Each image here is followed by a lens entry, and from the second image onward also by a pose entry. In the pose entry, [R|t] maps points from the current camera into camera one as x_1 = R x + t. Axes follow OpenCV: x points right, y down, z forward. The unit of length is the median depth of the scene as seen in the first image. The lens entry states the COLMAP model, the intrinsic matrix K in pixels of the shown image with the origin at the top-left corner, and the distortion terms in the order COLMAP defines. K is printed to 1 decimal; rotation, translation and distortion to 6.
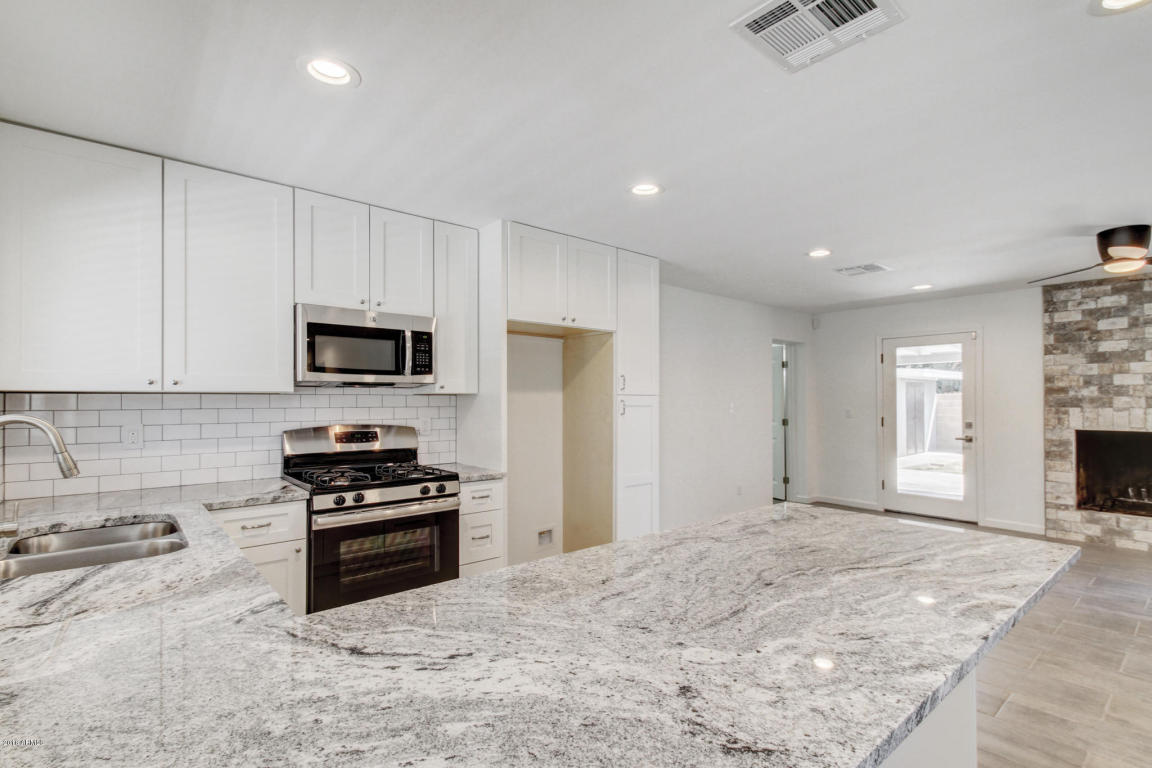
lens RADIAL K [[545.0, 0, 578.5], [0, 545.0, 389.4], [0, 0, 1]] dist [0.001021, -0.000414]
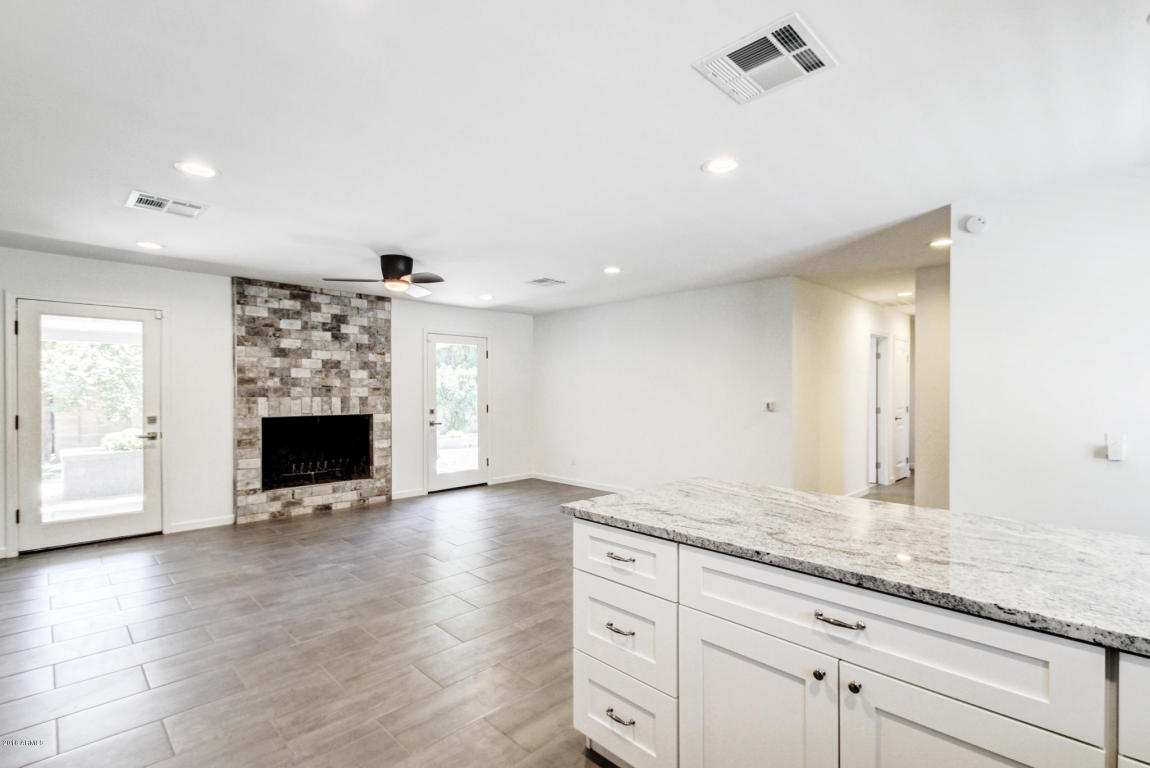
lens RADIAL K [[544.0, 0, 574.4], [0, 544.0, 388.7], [0, 0, 1]] dist [0.001021, -0.000414]
pose [[-0.103888, 0.004493, 0.994579, -0.224895], [-0.018052, 0.999817, -0.006402, 0.012437], [-0.994425, -0.018620, -0.103788, 0.500680]]
